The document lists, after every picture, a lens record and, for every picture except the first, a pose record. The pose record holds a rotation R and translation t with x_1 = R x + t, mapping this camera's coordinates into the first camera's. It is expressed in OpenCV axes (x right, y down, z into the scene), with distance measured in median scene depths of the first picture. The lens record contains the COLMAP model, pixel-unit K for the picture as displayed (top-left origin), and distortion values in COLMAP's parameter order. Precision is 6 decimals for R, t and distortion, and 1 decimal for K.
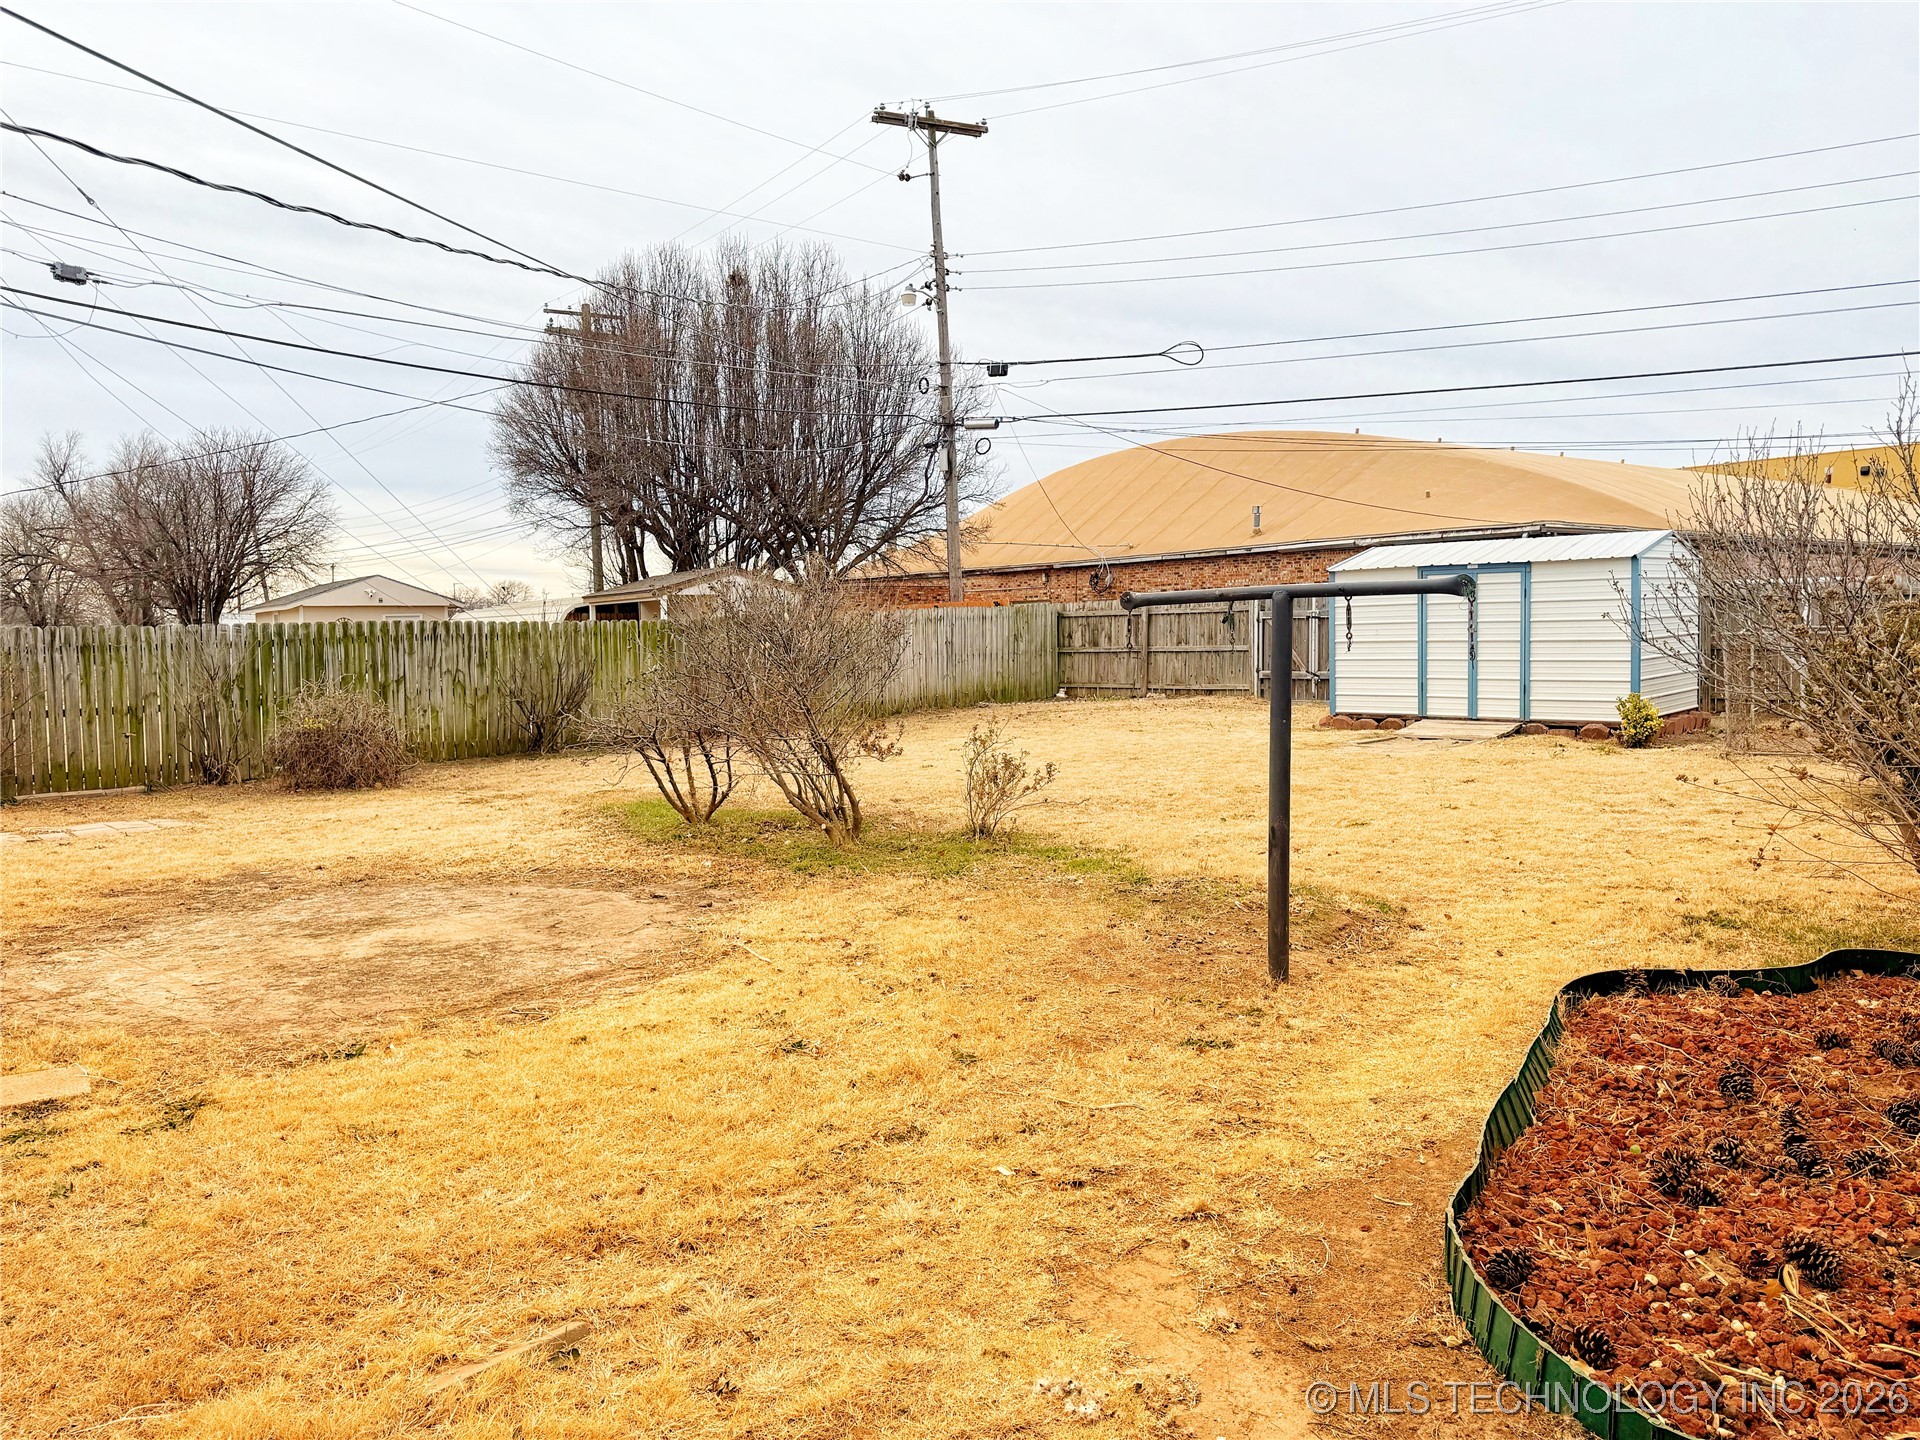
lens RADIAL K [[1338.3, 0, 958.3], [0, 1338.3, 716.2], [0, 0, 1]] dist [0.140244, -0.215213]
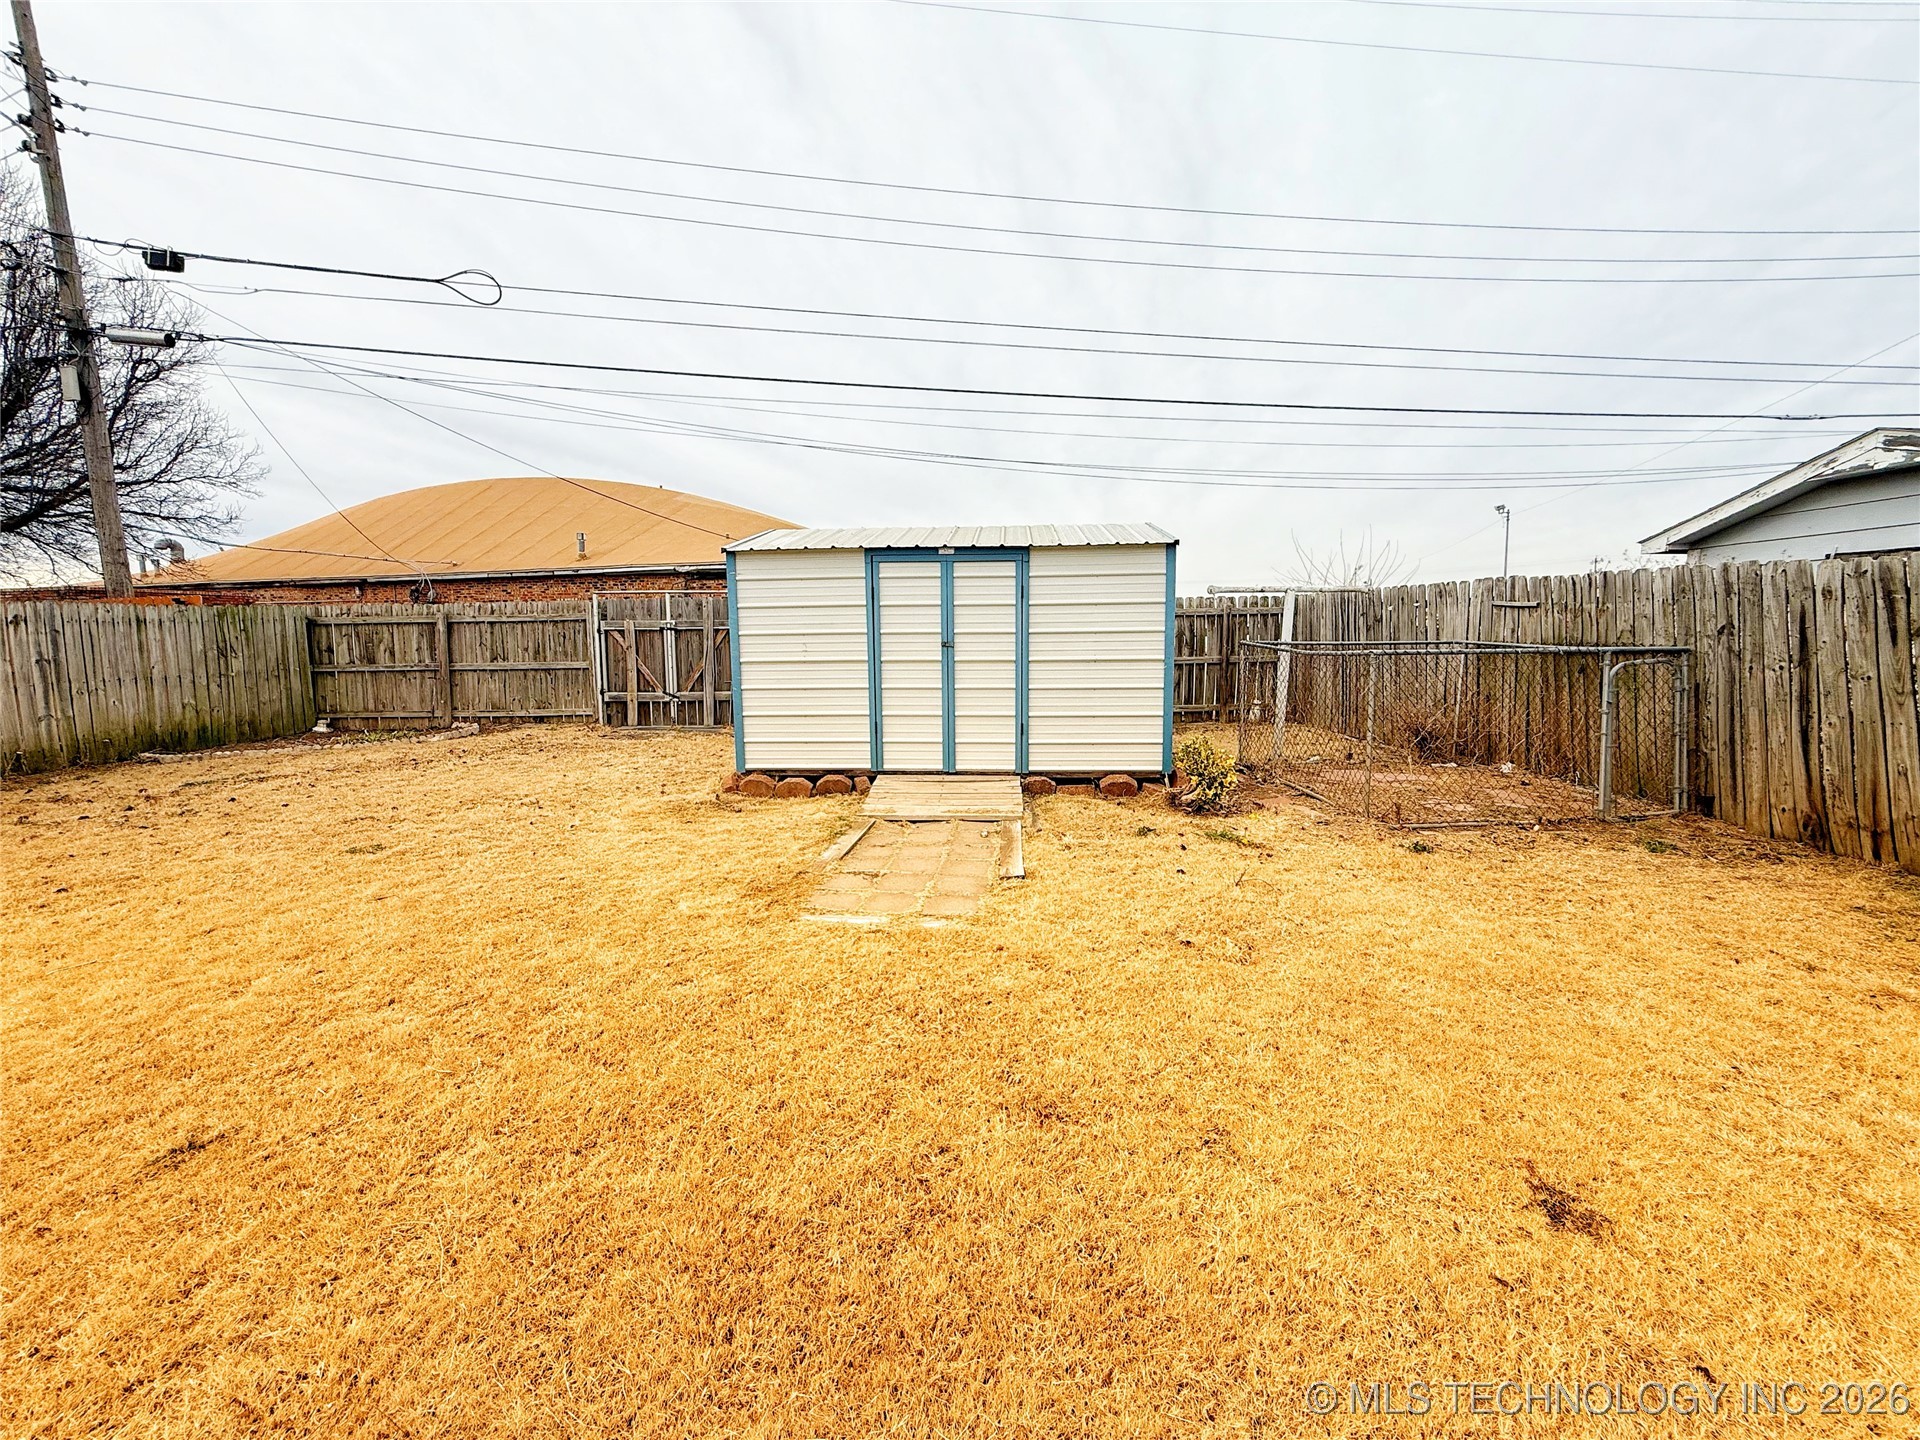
lens RADIAL K [[758.5, 0, 953.8], [0, 758.5, 722.0], [0, 0, 1]] dist [-0.000753, -0.000564]
pose [[0.781742, -0.059436, 0.620763, 0.094419], [0.036412, 0.998100, 0.049711, -0.029194], [-0.622538, -0.016258, 0.782421, 0.469007]]
